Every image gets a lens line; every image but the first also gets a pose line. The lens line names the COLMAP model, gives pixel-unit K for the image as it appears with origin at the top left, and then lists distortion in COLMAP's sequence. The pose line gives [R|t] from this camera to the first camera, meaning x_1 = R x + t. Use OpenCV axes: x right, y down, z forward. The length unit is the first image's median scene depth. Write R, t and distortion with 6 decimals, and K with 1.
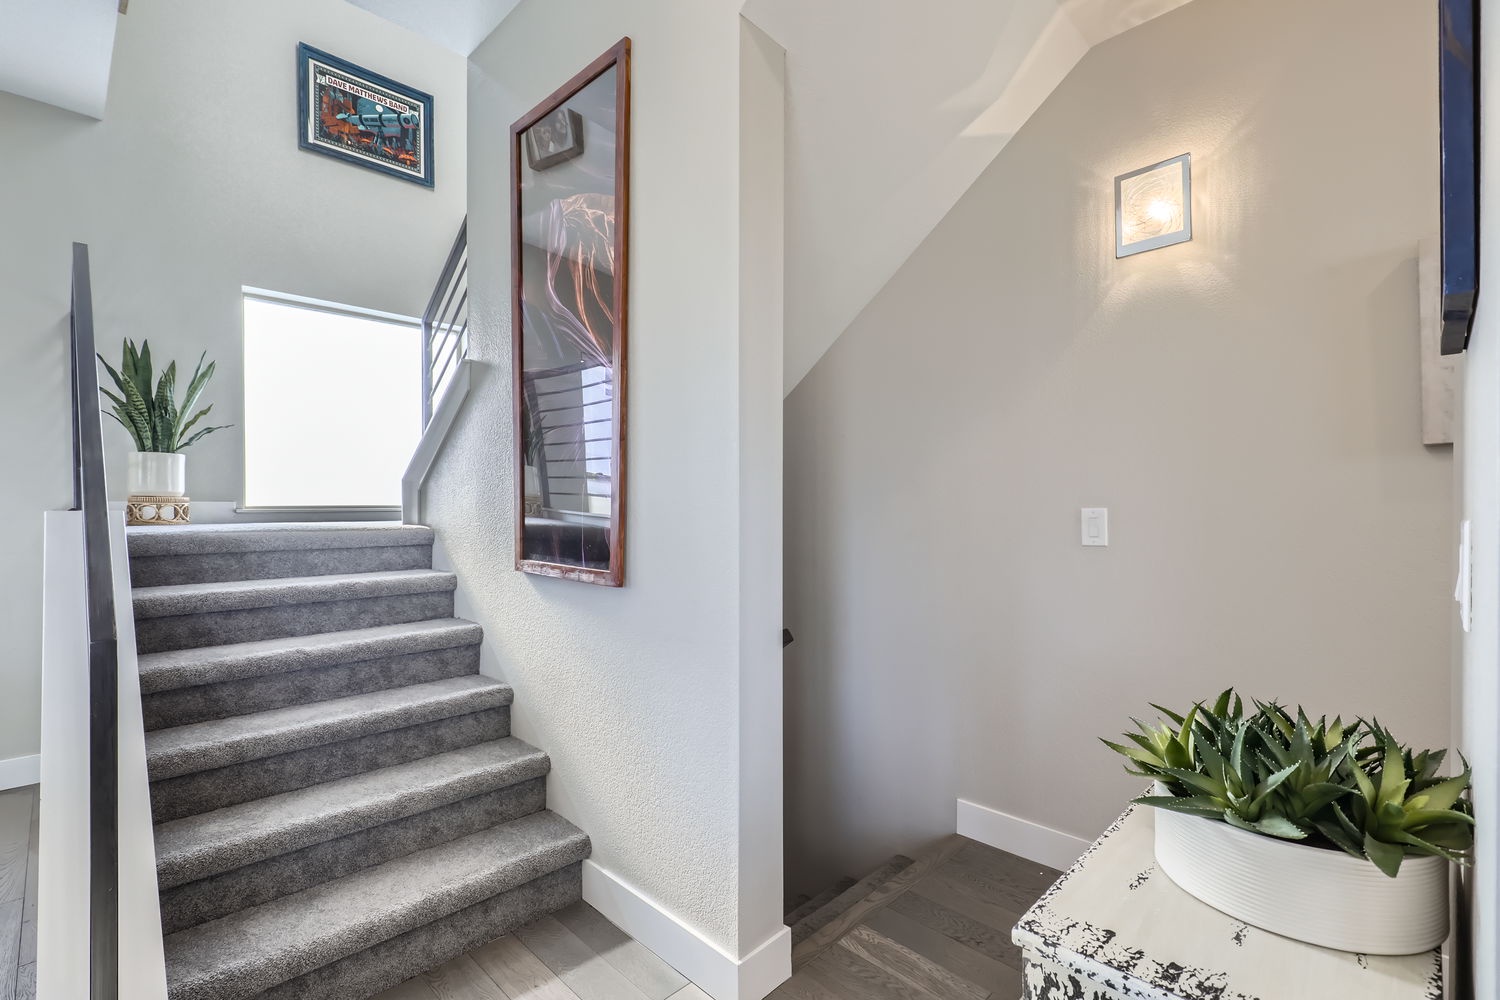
lens RADIAL K [[680.0, 0, 748.6], [0, 680.0, 507.9], [0, 0, 1]] dist [-0.000432, -0.000492]
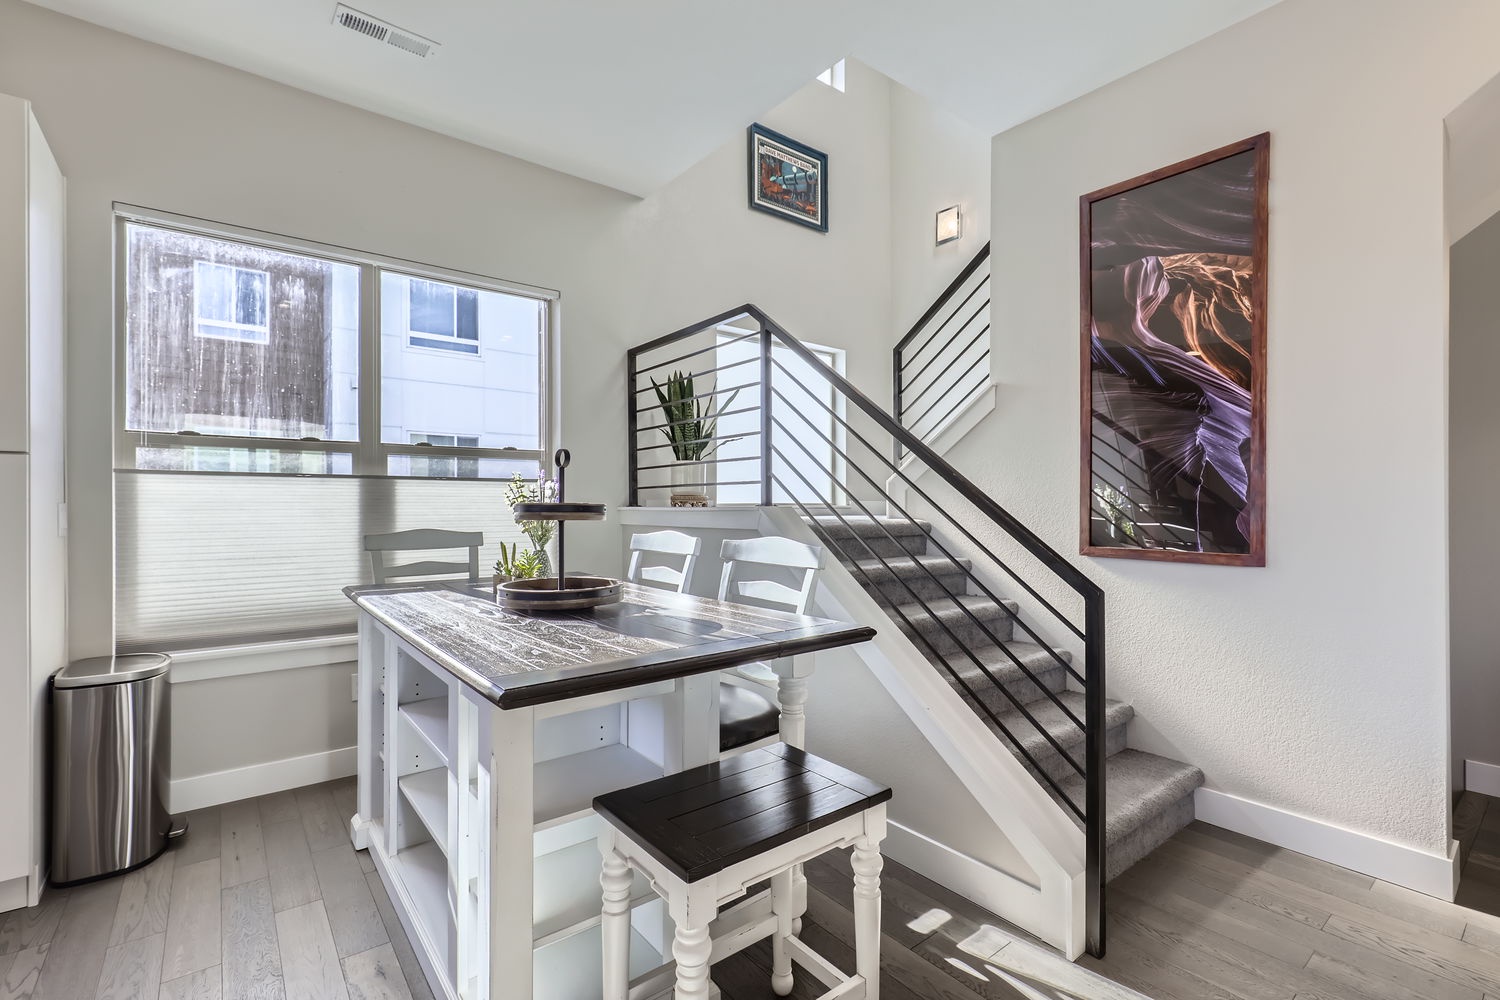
lens RADIAL K [[668.1, 0, 750.0], [0, 668.1, 500.0], [0, 0, 1]] dist [-0.000738, -0.000654]
pose [[0.993572, -0.002020, -0.113187, -0.523864], [0.001008, 0.999959, -0.008997, 0.001686], [0.113200, 0.008825, 0.993533, -0.176708]]
